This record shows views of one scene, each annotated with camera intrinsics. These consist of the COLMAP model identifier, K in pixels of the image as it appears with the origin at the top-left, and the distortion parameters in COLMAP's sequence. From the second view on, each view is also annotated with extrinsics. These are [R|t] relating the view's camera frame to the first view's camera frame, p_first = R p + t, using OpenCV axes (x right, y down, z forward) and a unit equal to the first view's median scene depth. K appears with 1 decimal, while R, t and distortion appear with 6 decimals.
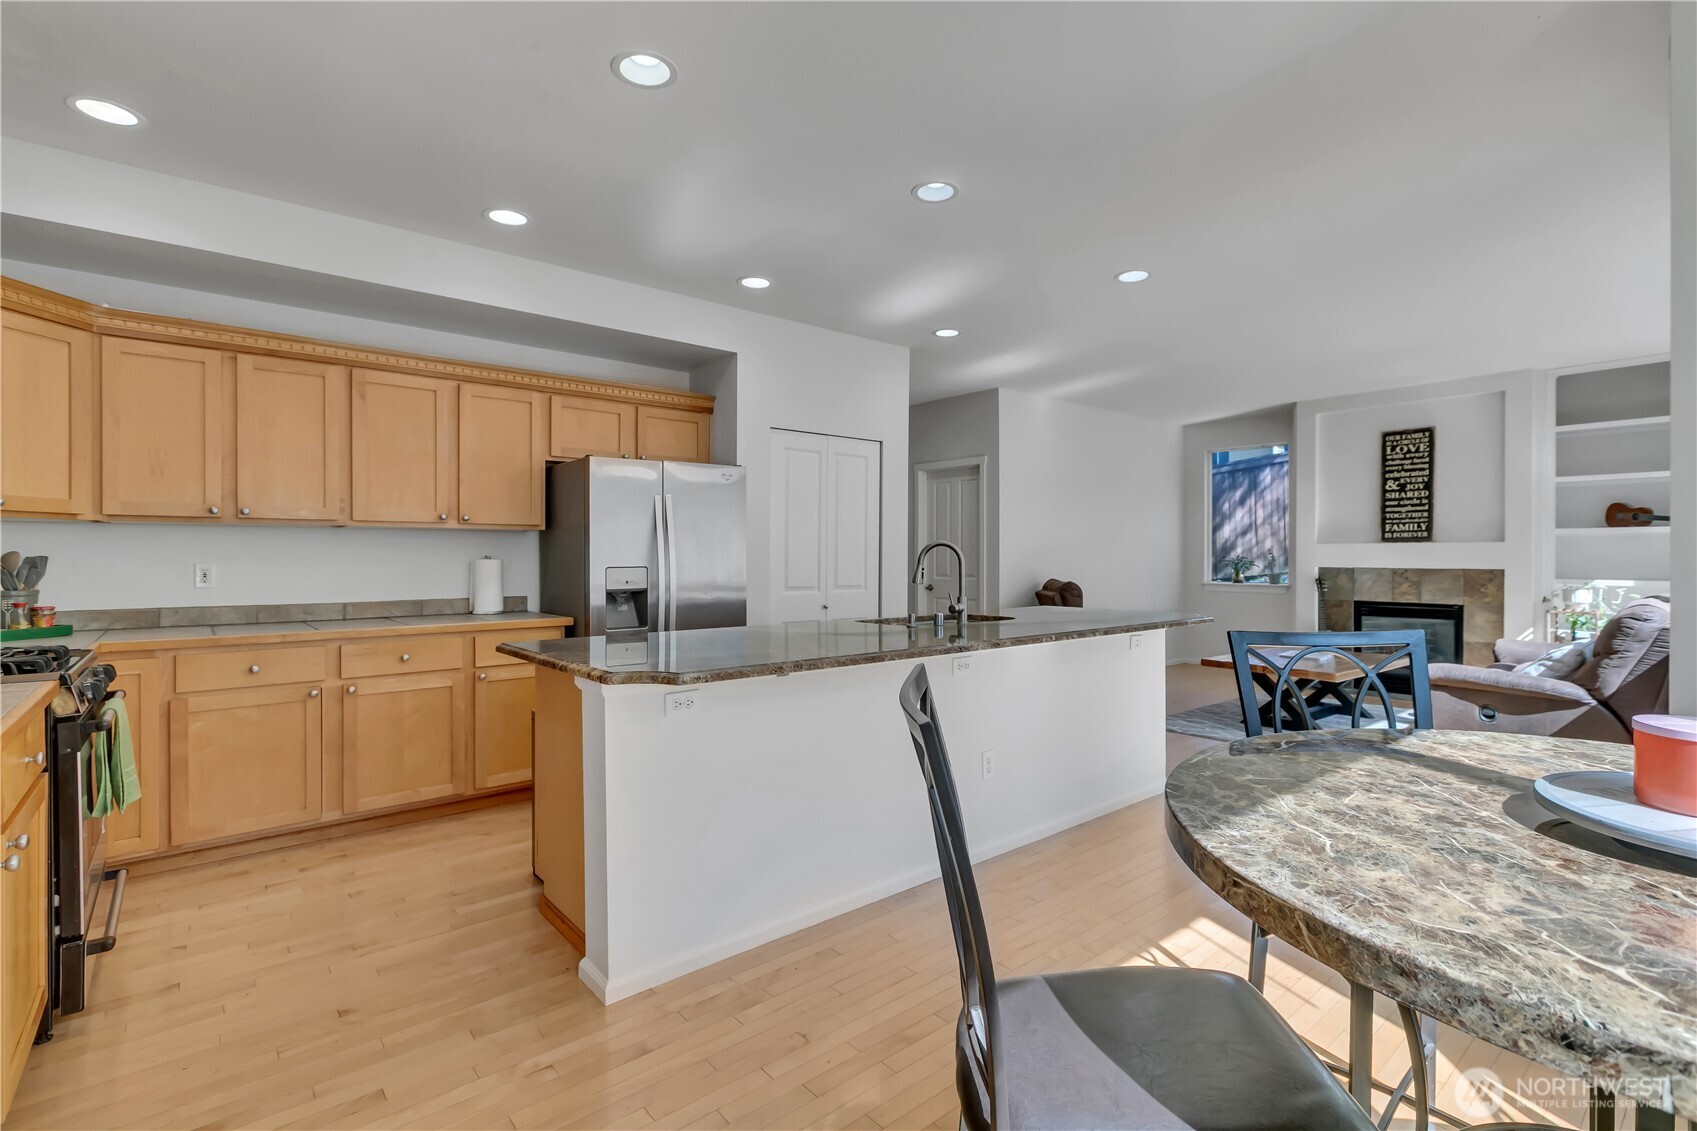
lens RADIAL K [[774.4, 0, 860.8], [0, 774.4, 556.6], [0, 0, 1]] dist [0.001469, 0.000114]
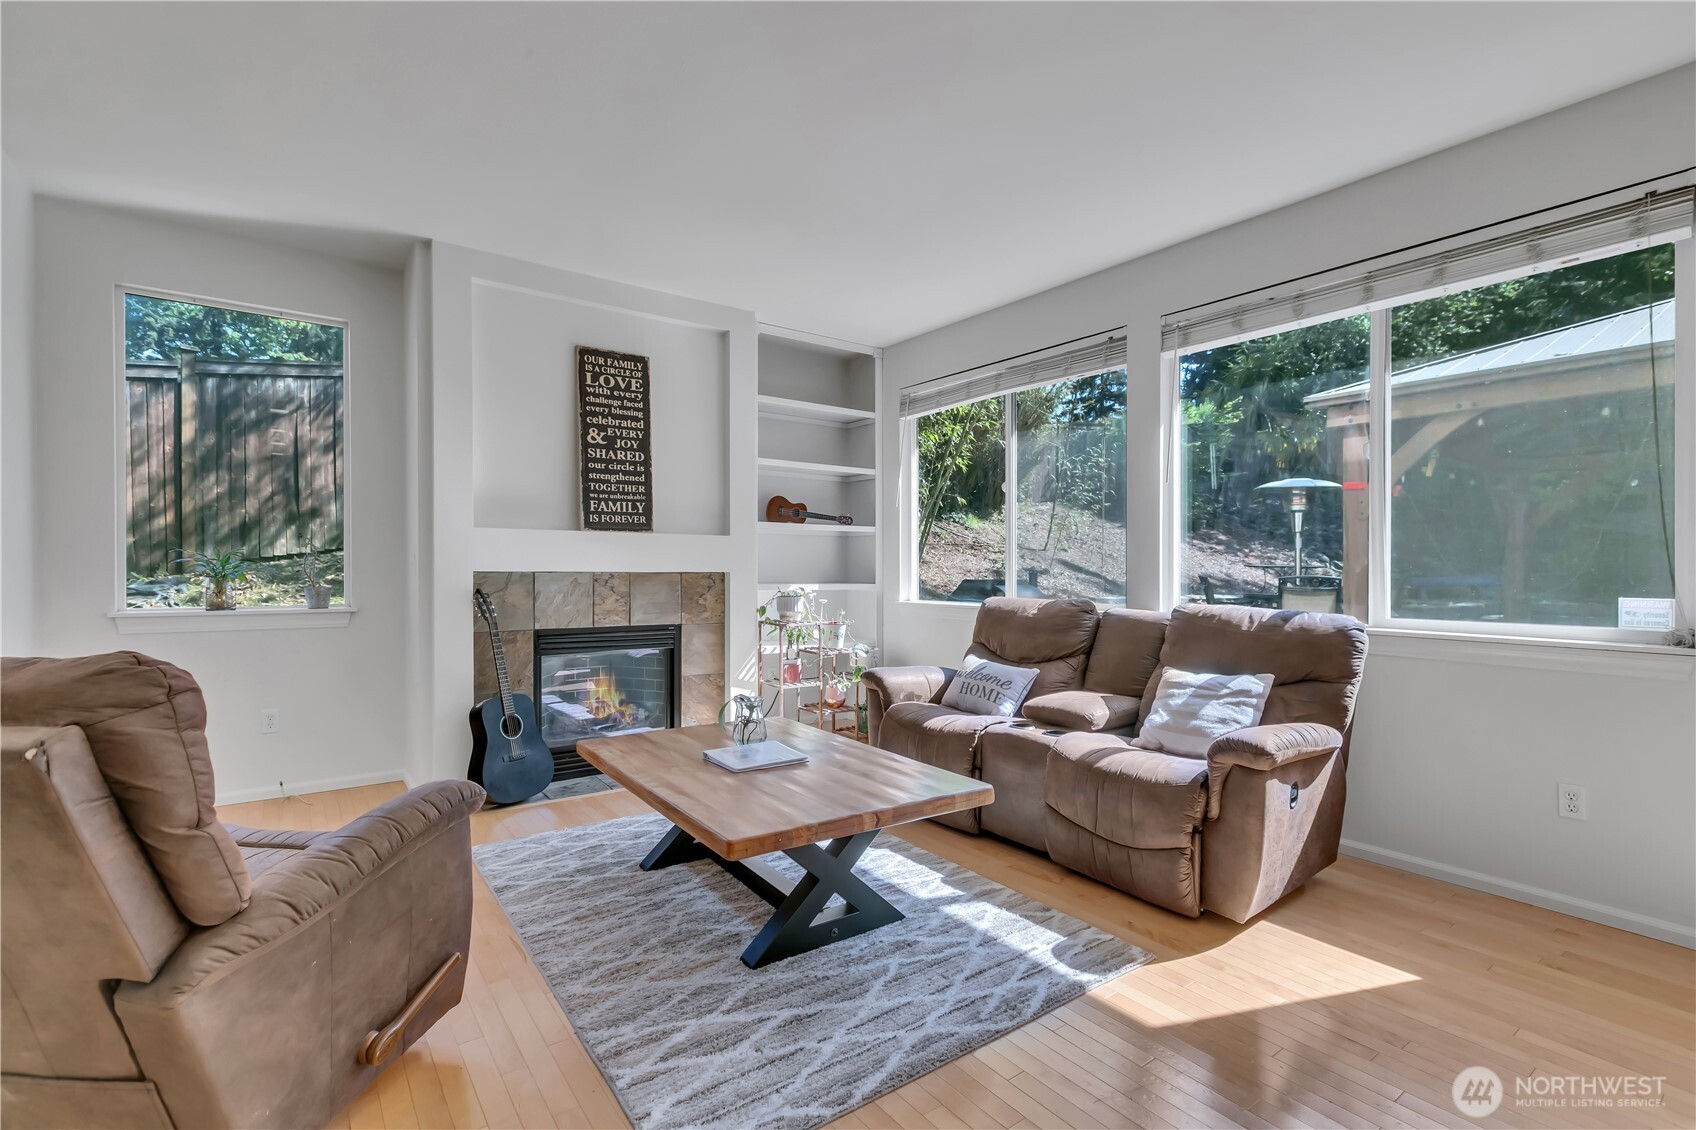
lens RADIAL K [[773.8, 0, 848.0], [0, 773.8, 565.0], [0, 0, 1]] dist [0.002227, 0.000286]
pose [[0.072959, 0.001718, 0.997333, 0.092893], [-0.005700, 0.999983, -0.001306, 0.008899], [-0.997319, -0.005589, 0.072967, 0.765813]]
